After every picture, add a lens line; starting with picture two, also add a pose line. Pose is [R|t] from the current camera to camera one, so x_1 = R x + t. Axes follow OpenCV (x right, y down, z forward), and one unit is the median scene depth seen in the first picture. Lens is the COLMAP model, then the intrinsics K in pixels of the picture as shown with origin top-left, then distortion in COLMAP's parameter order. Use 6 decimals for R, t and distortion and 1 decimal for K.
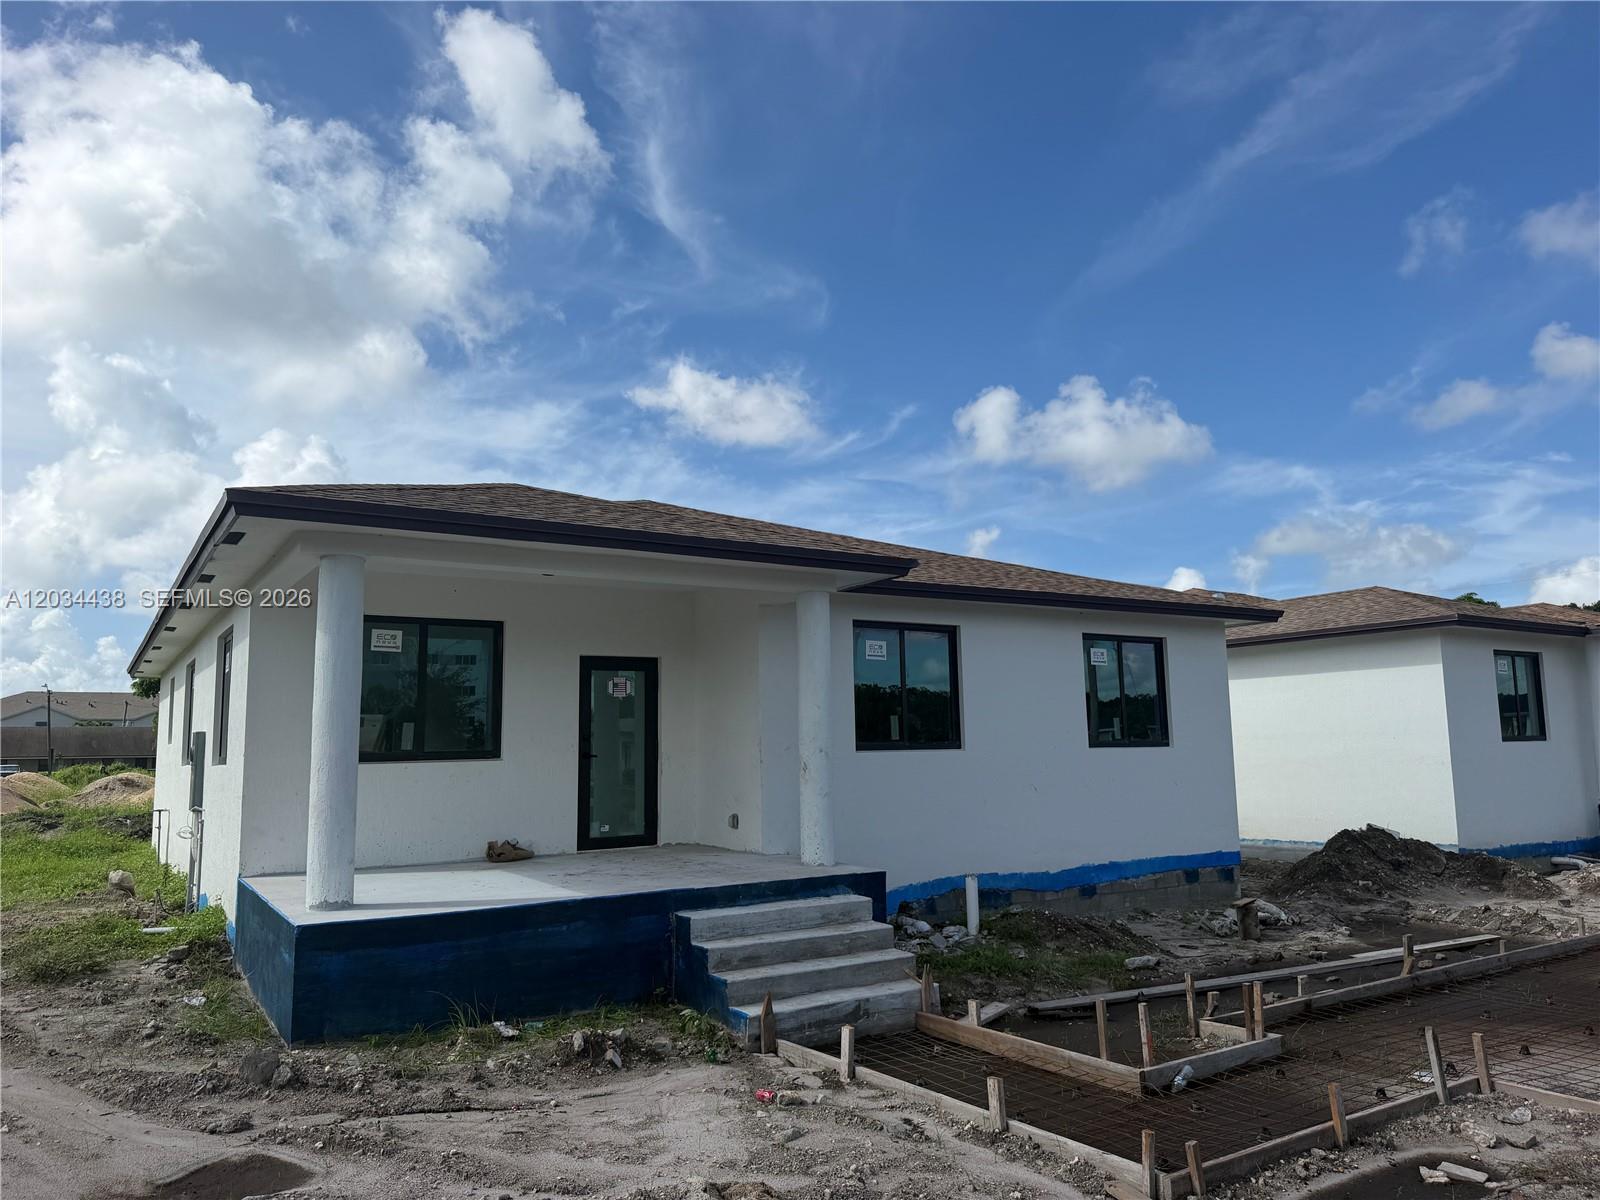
lens RADIAL K [[1177.0, 0, 801.3], [0, 1177.0, 605.5], [0, 0, 1]] dist [0.055851, -0.083943]
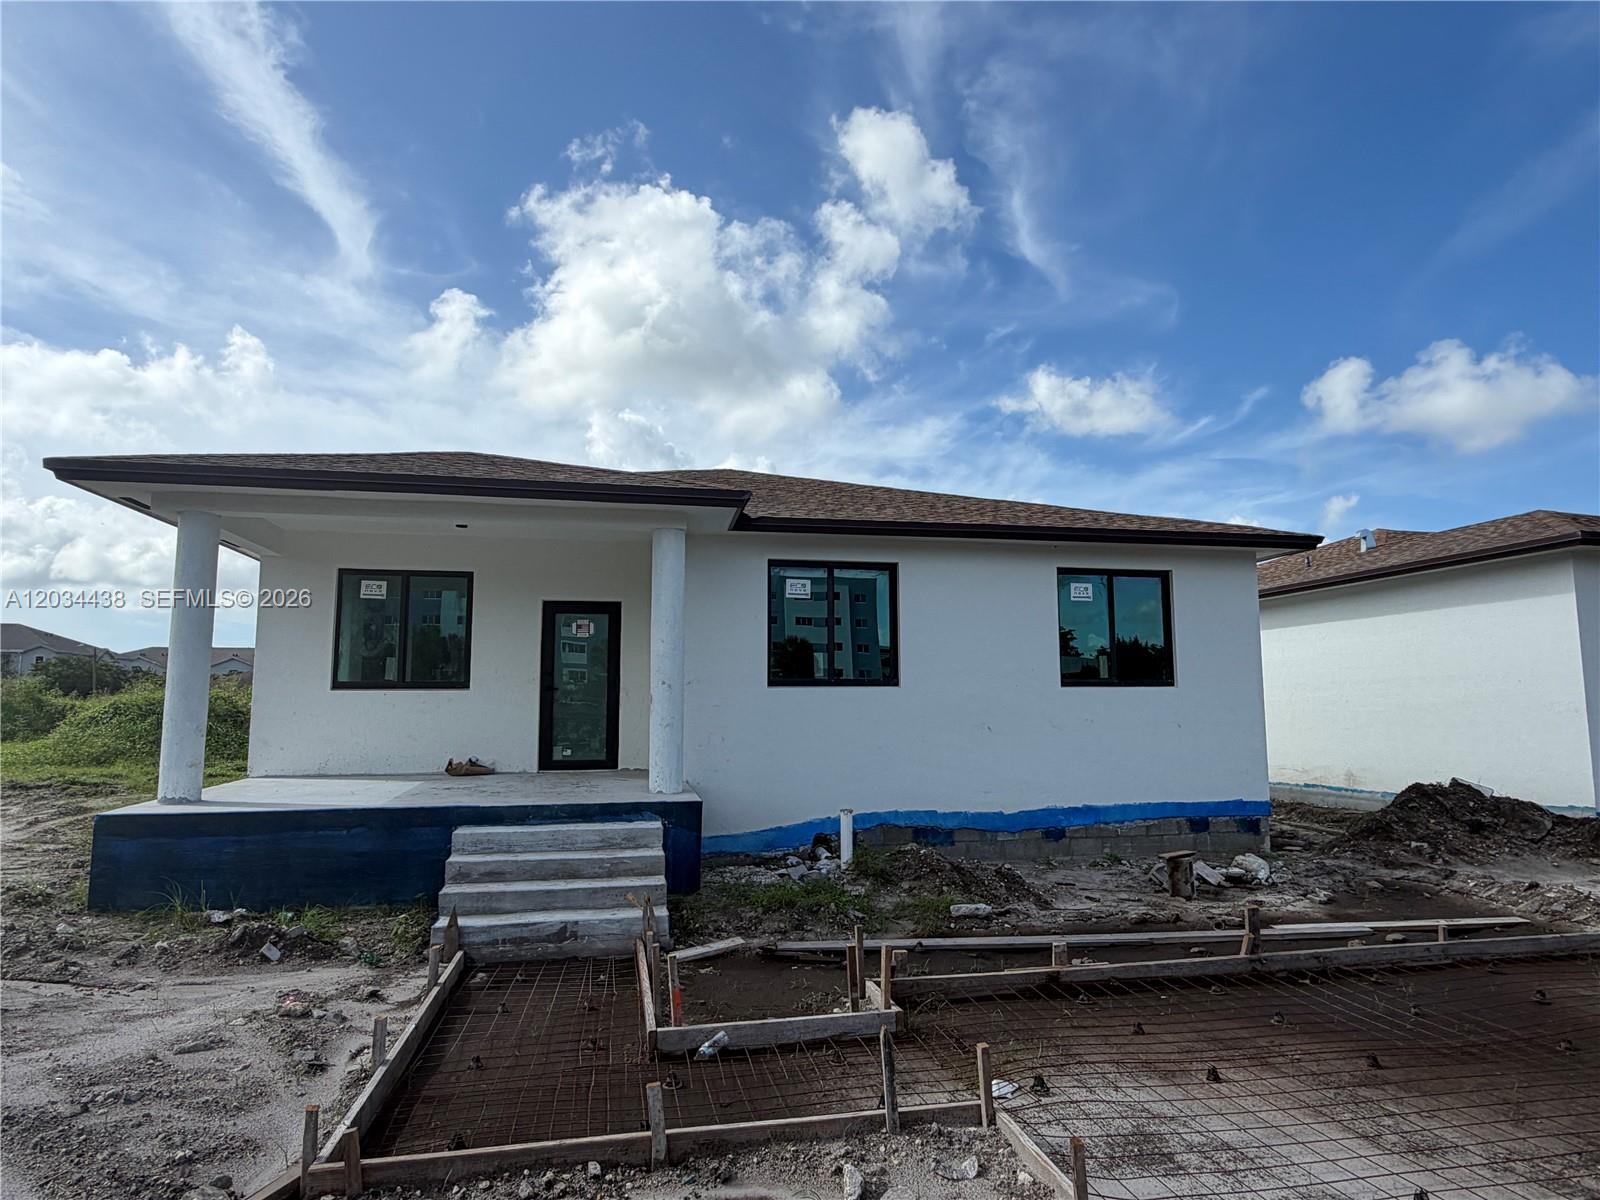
lens RADIAL K [[967.6, 0, 778.8], [0, 967.6, 597.2], [0, 0, 1]] dist [0.005406, -0.003632]
pose [[0.930050, -0.026157, -0.366501, 0.366055], [0.032137, 0.999431, 0.010223, 0.037095], [0.366025, -0.021286, 0.930361, 0.210122]]
